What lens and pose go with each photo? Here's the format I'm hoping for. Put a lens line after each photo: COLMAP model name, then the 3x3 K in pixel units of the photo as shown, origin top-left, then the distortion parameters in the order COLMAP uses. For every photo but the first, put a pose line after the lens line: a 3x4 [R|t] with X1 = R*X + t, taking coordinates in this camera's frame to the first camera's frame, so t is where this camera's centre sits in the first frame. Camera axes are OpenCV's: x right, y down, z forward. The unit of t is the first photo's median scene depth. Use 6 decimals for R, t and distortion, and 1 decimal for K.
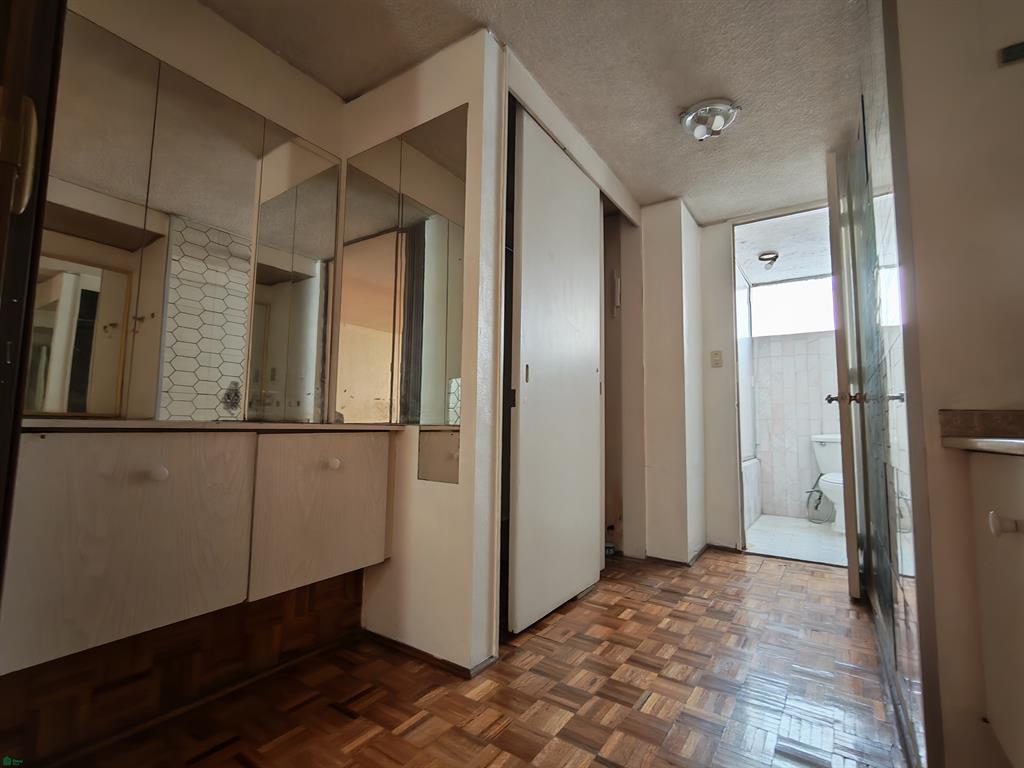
lens RADIAL K [[472.5, 0, 512.6], [0, 472.5, 383.8], [0, 0, 1]] dist [-0.002433, 0.001650]
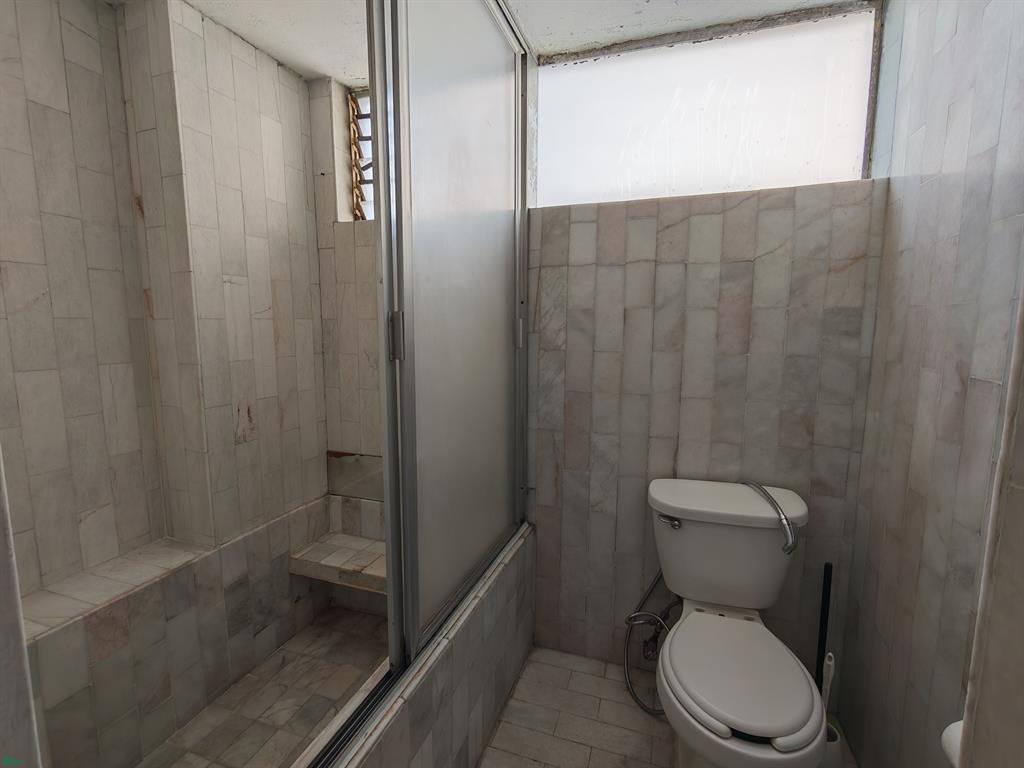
lens RADIAL K [[472.5, 0, 513.6], [0, 472.5, 385.3], [0, 0, 1]] dist [-0.002433, 0.001650]
pose [[0.963348, -0.044965, 0.264460, 0.408941], [-0.013741, 0.976286, 0.216047, -0.045224], [-0.267903, -0.211762, 0.939886, 0.654378]]
